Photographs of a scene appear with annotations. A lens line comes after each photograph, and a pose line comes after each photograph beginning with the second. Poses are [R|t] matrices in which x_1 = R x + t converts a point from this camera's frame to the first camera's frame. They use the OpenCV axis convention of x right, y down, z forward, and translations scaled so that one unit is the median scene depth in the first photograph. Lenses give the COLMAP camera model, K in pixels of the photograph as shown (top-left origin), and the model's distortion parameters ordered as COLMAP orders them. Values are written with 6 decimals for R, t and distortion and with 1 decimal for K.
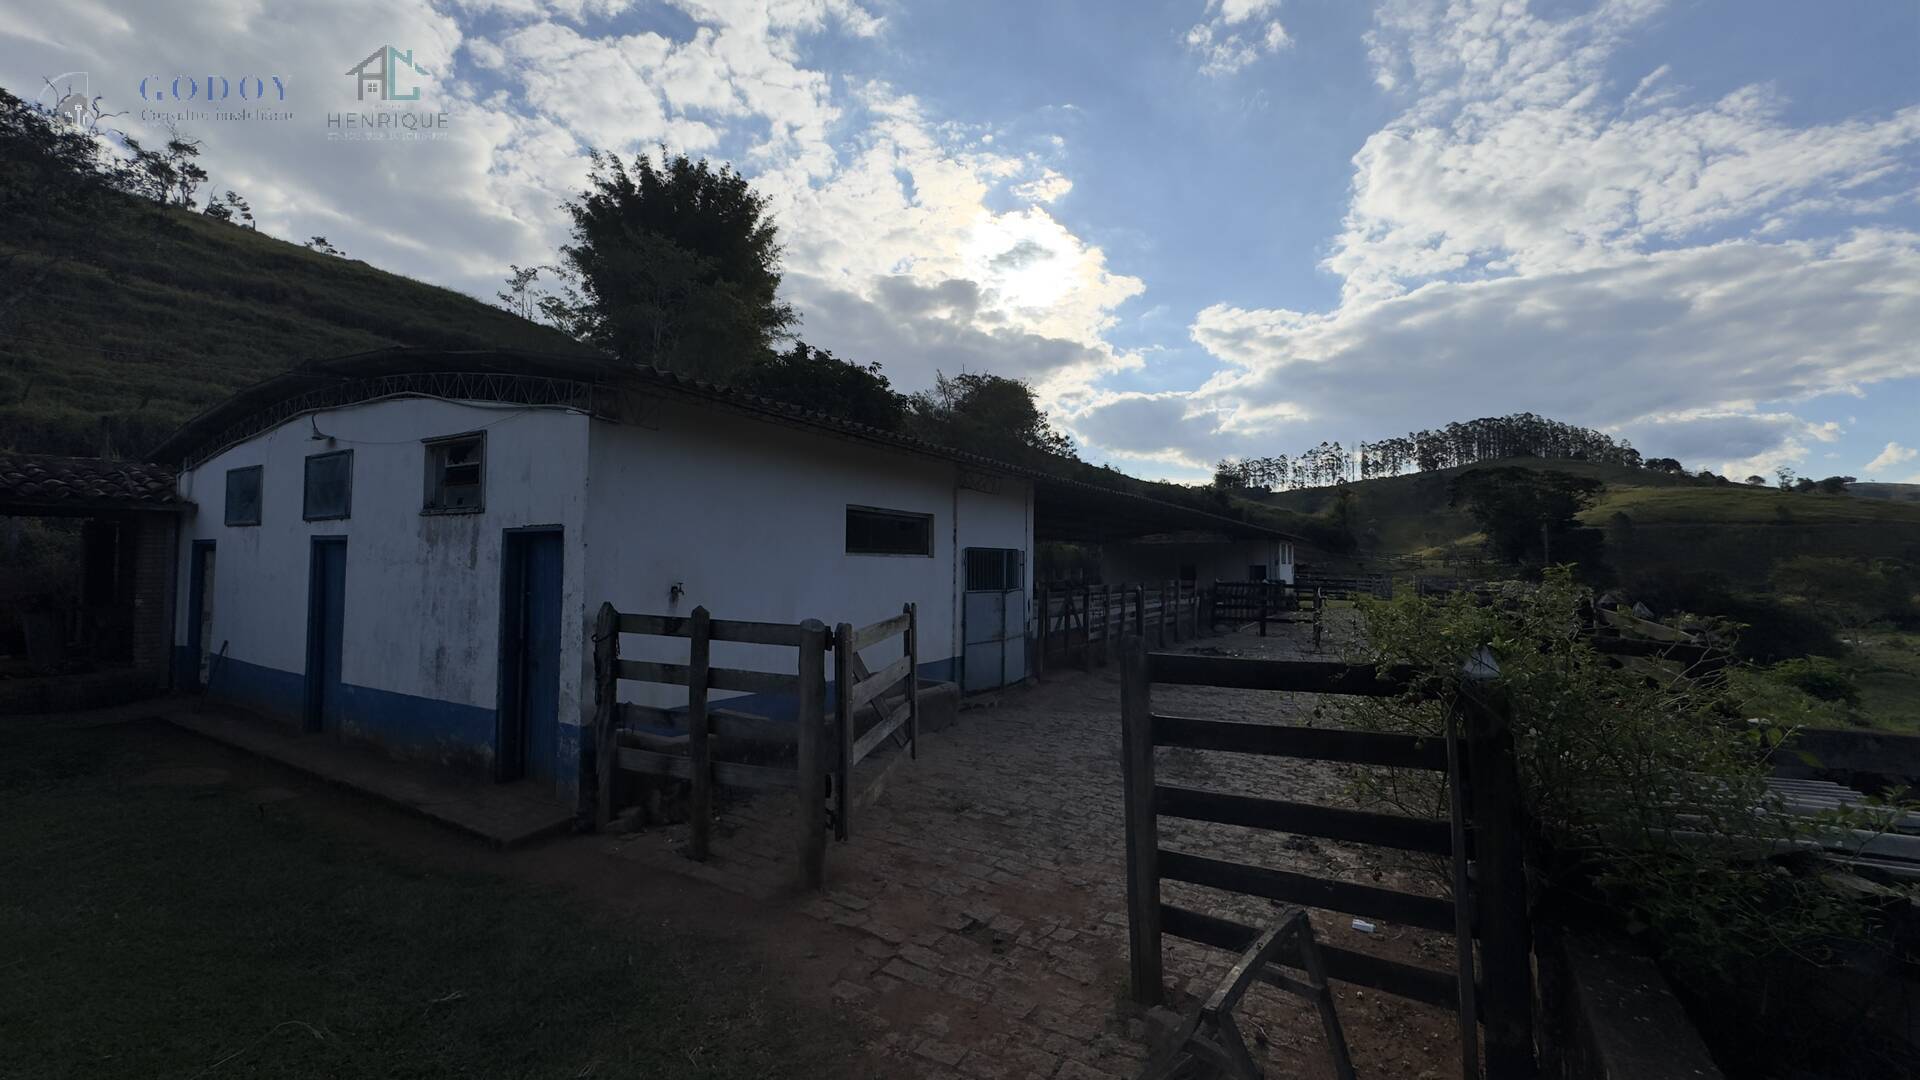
lens RADIAL K [[765.7, 0, 953.8], [0, 765.7, 534.8], [0, 0, 1]] dist [-0.001418, 0.000322]
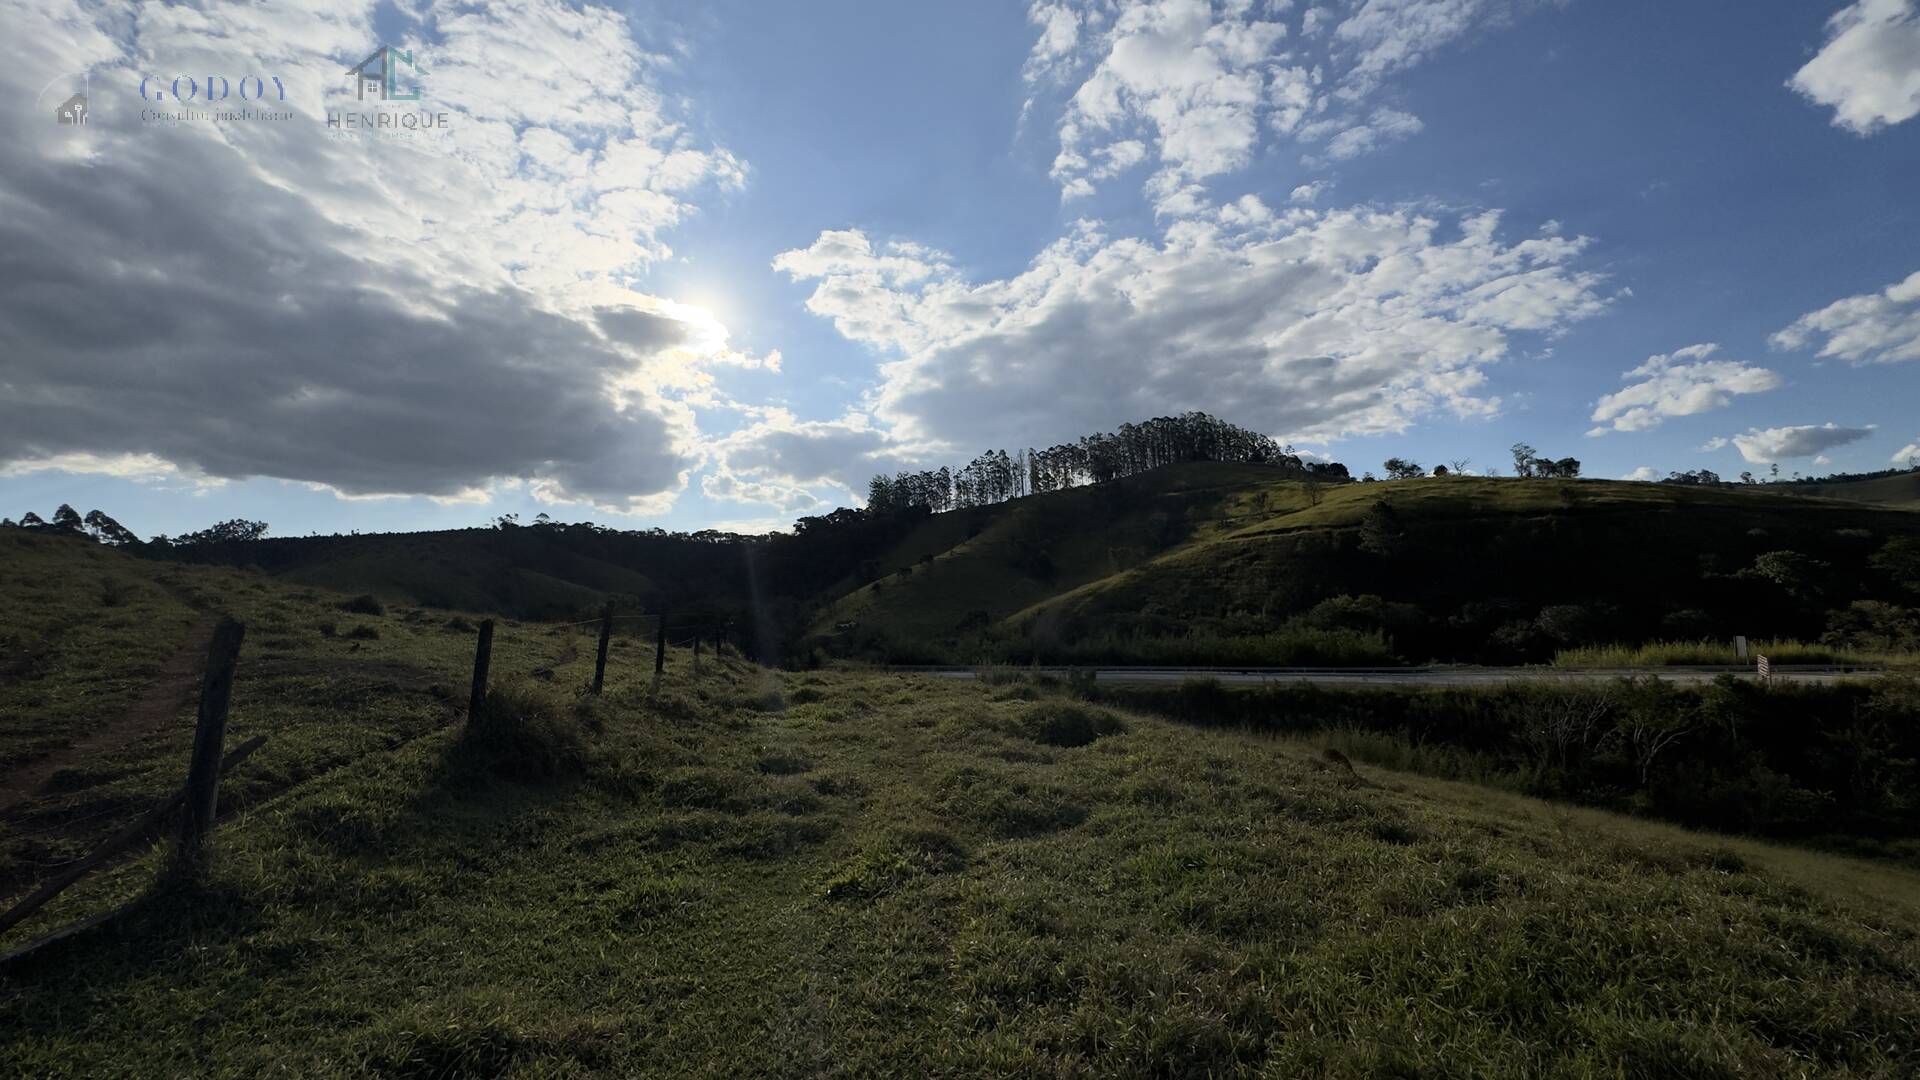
lens RADIAL K [[765.7, 0, 959.7], [0, 765.7, 540.2], [0, 0, 1]] dist [-0.001418, 0.000322]
pose [[0.926443, -0.022108, 0.375786, 0.185527], [0.041091, 0.998248, -0.042575, 0.009285], [-0.374186, 0.054885, 0.925728, 0.333255]]
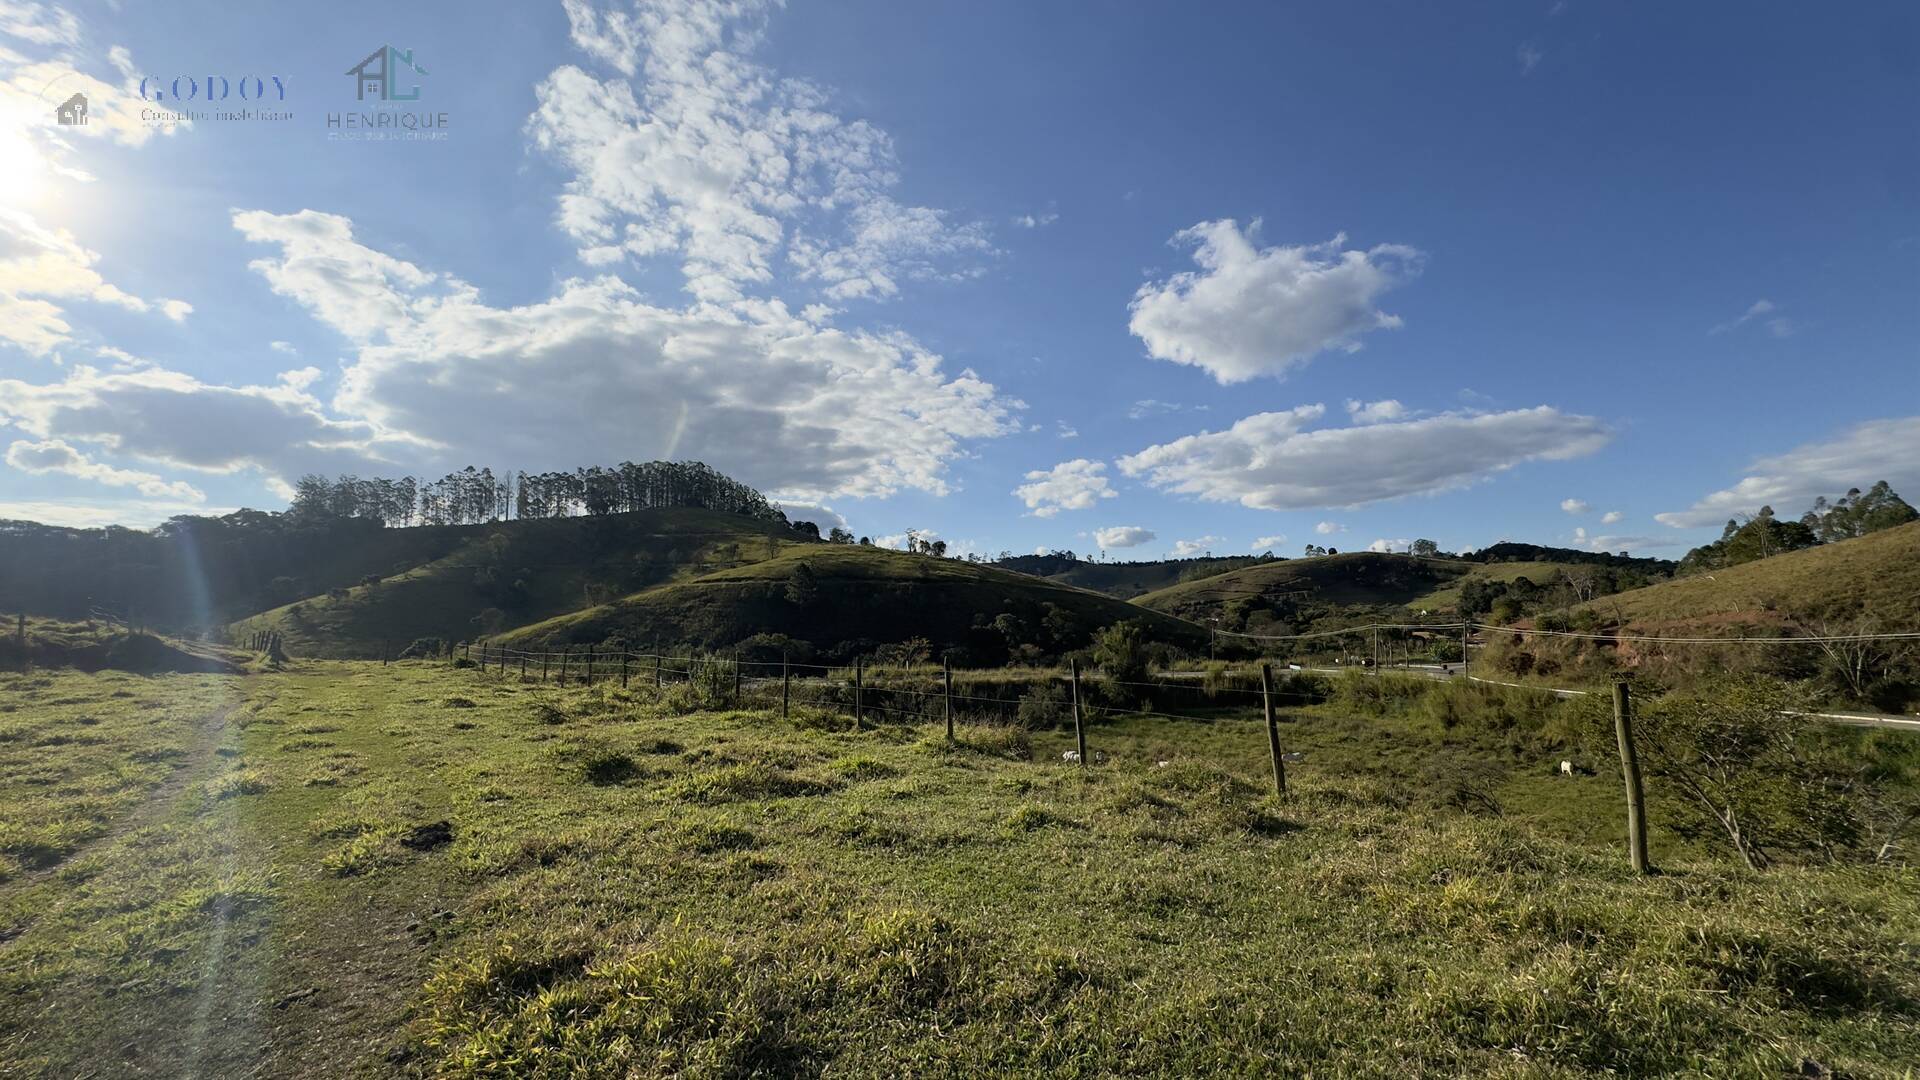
lens RADIAL K [[765.7, 0, 957.5], [0, 765.7, 542.4], [0, 0, 1]] dist [-0.001418, 0.000322]
pose [[0.546195, 0.068722, 0.834834, 0.154684], [-0.011157, 0.997137, -0.074783, 0.005194], [-0.837584, 0.031532, 0.545399, 0.240319]]
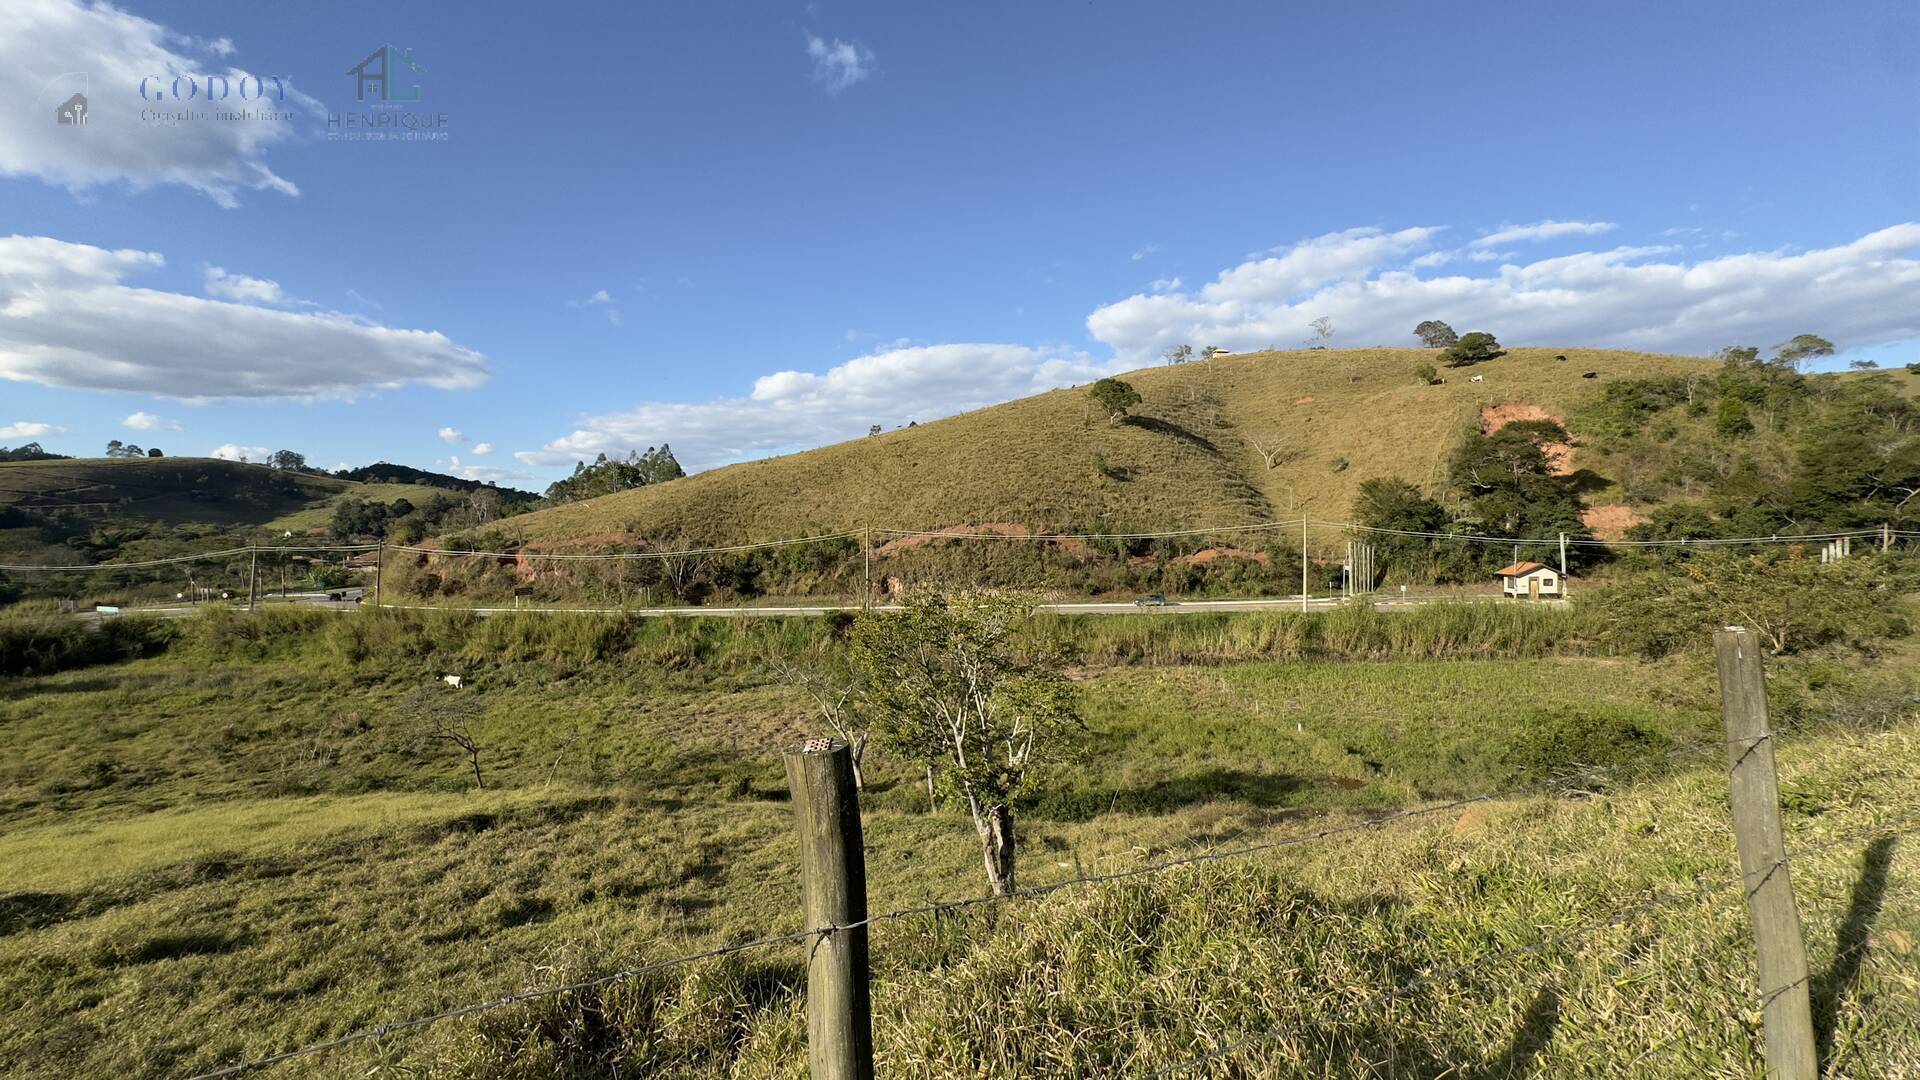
lens RADIAL K [[765.7, 0, 954.3], [0, 765.7, 527.4], [0, 0, 1]] dist [-0.001418, 0.000322]
pose [[-0.637359, -0.000916, 0.770566, 0.167972], [-0.024533, 0.999516, -0.019104, 0.005840], [-0.770176, -0.031080, -0.637074, 0.248417]]
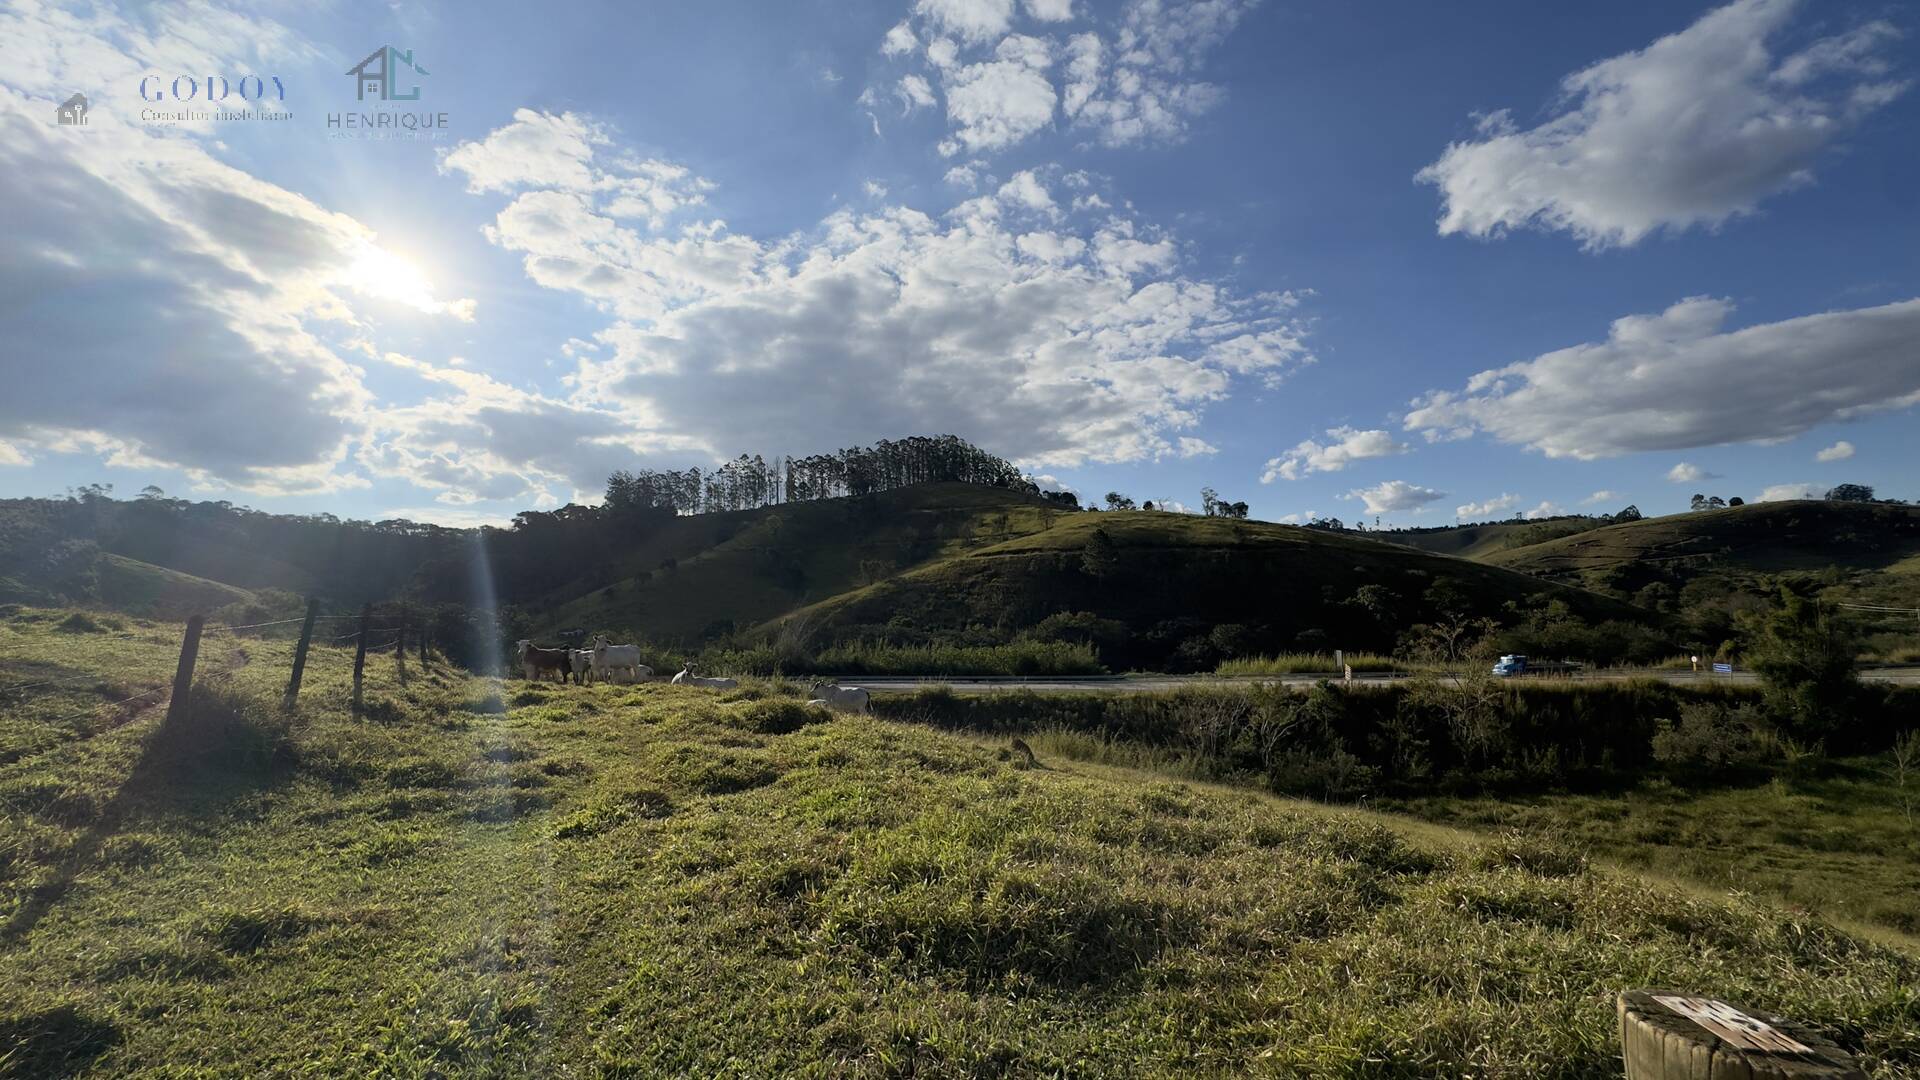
lens RADIAL K [[765.7, 0, 956.9], [0, 765.7, 542.2], [0, 0, 1]] dist [-0.001418, 0.000322]
pose [[0.764666, 0.025276, 0.643931, 0.184300], [0.006429, 0.998882, -0.046843, 0.009163], [-0.644394, 0.039959, 0.763649, 0.328997]]
